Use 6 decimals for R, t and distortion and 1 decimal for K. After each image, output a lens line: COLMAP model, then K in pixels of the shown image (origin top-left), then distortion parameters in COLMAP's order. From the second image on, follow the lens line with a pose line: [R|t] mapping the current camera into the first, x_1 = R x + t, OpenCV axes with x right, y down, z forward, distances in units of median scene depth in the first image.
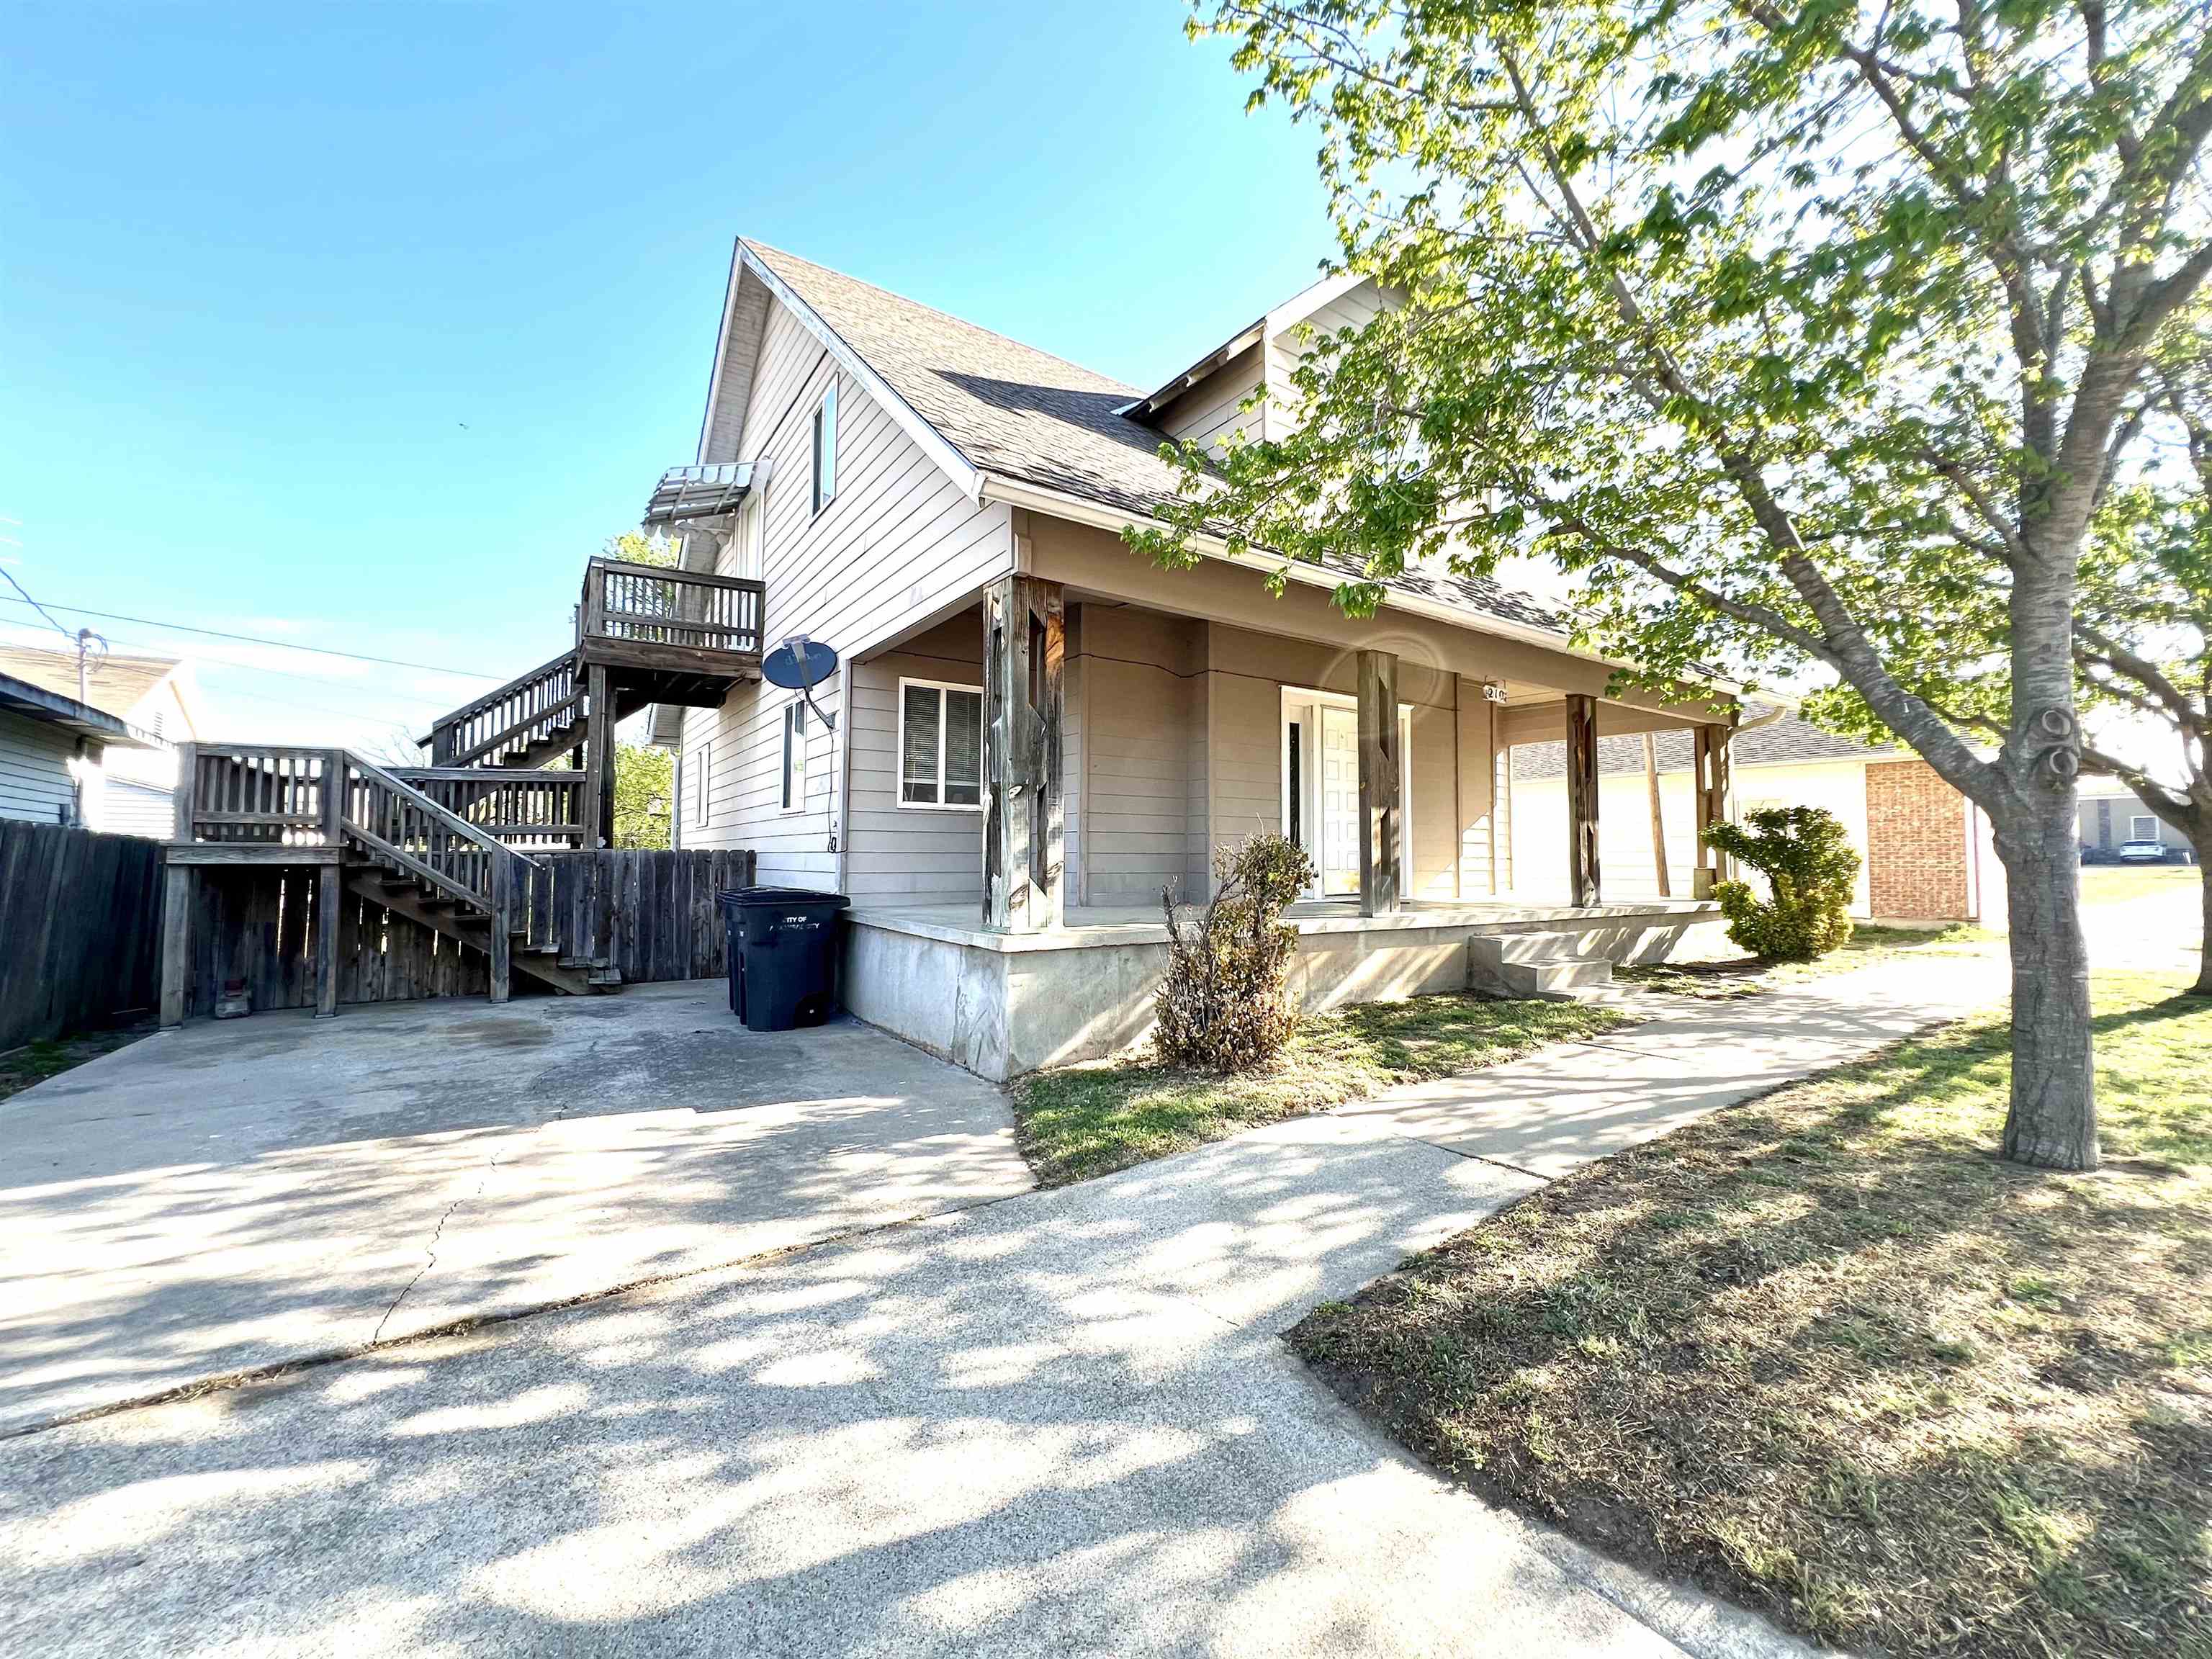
lens RADIAL K [[889.0, 0, 1102.9], [0, 889.0, 819.6], [0, 0, 1]] dist [-0.010285, -0.000047]
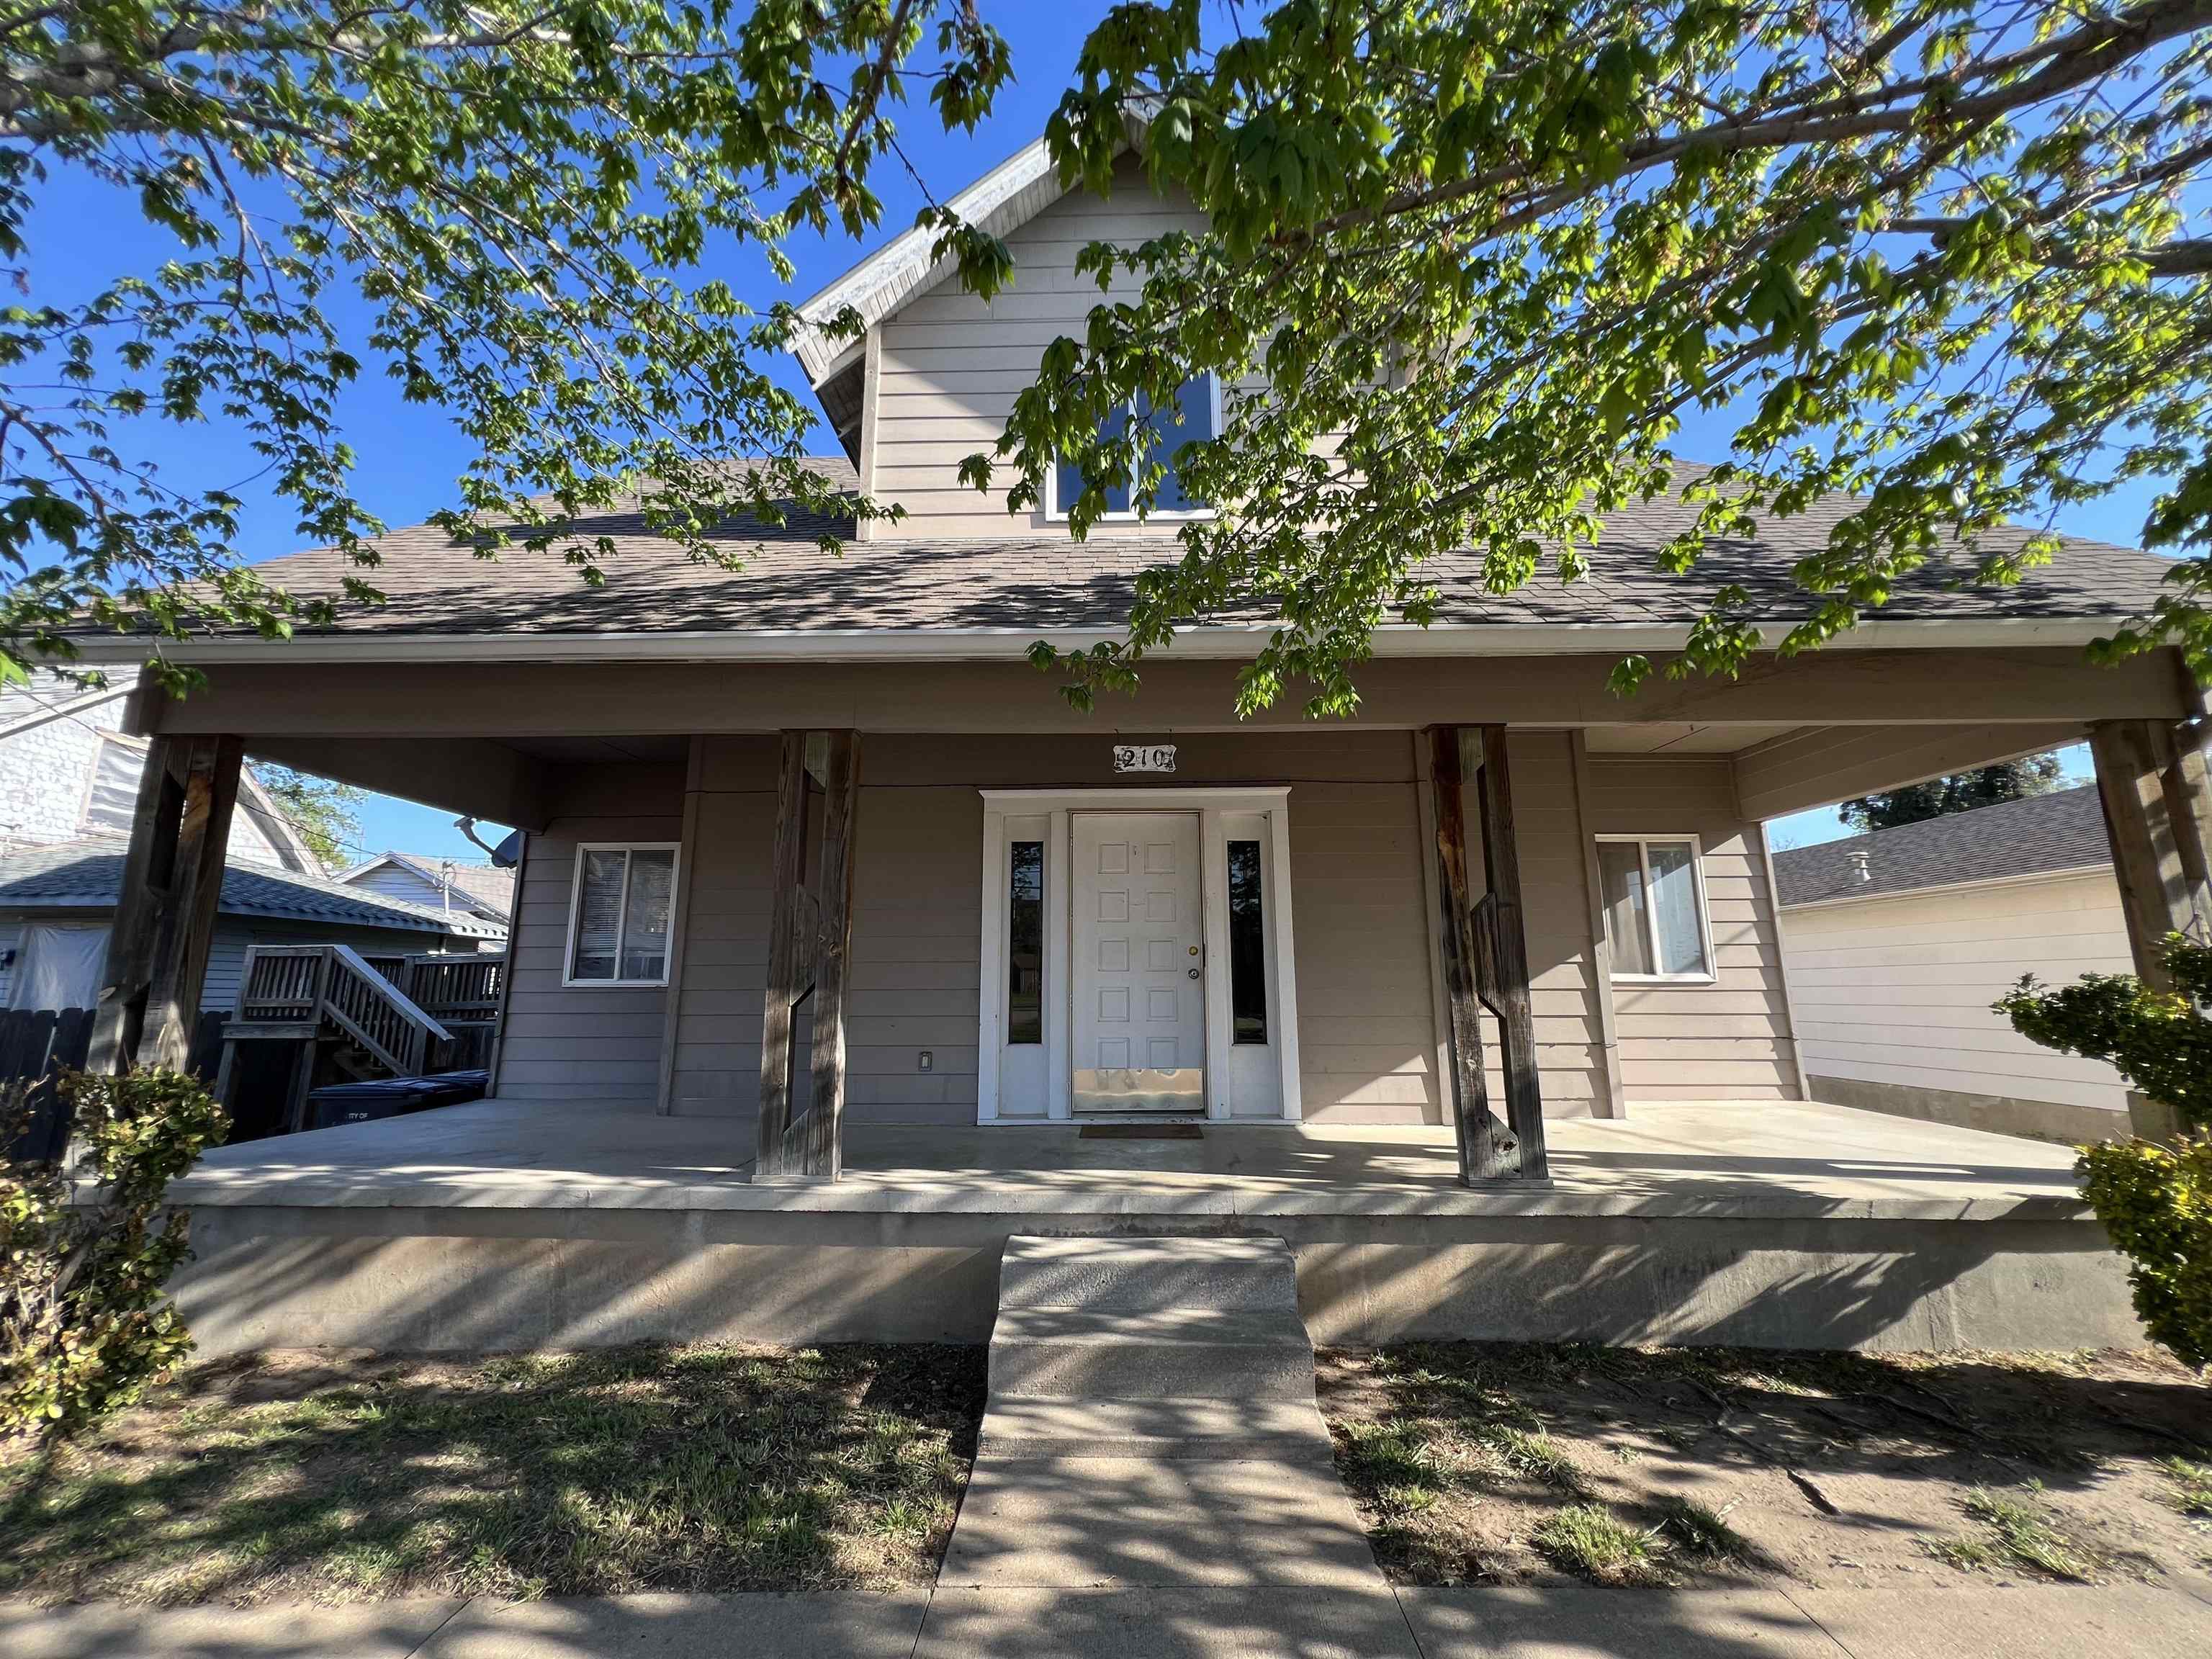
lens RADIAL K [[885.7, 0, 1110.3], [0, 885.7, 824.5], [0, 0, 1]] dist [-0.003848, -0.000228]
pose [[0.810115, -0.114480, -0.574986, 0.659971], [0.032409, 0.987995, -0.151047, -0.019208], [0.585375, 0.103730, 0.804099, 0.507570]]
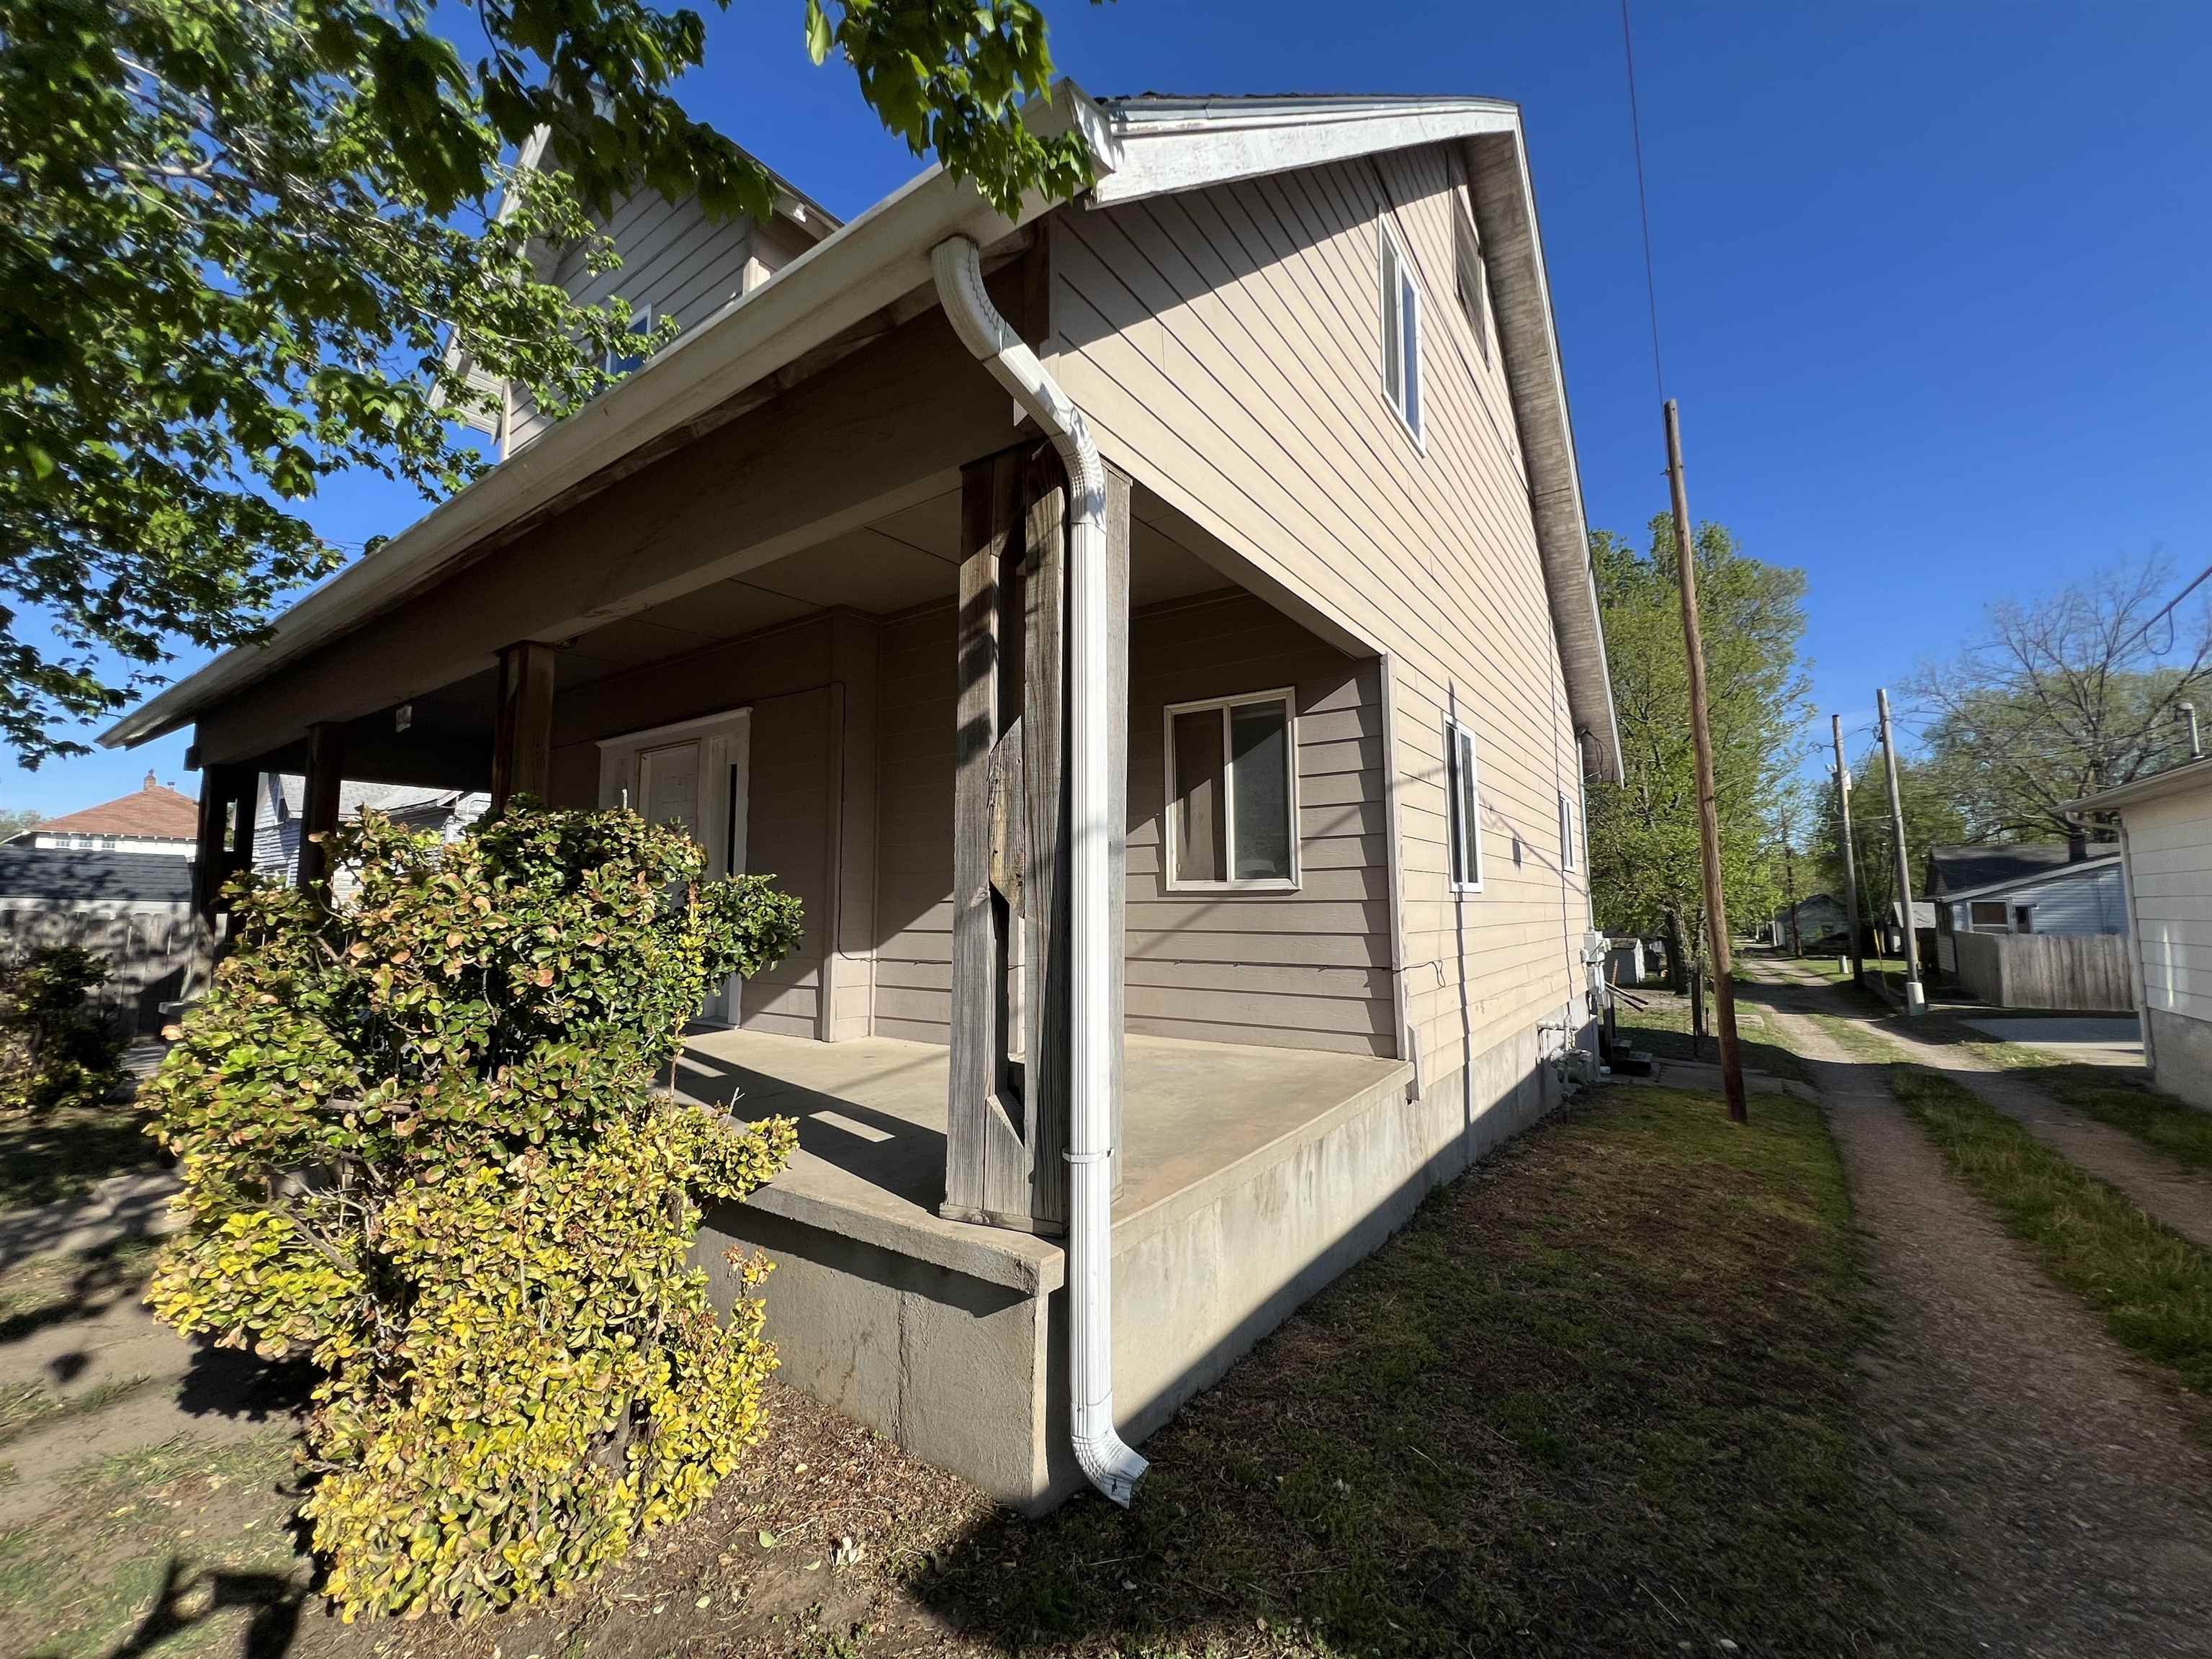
lens RADIAL K [[889.0, 0, 1102.9], [0, 889.0, 819.6], [0, 0, 1]] dist [-0.010285, -0.000047]
pose [[0.350376, -0.097206, -0.931551, 1.111596], [0.050491, 0.995114, -0.084847, 0.014071], [0.935247, -0.017307, 0.353572, 1.131905]]
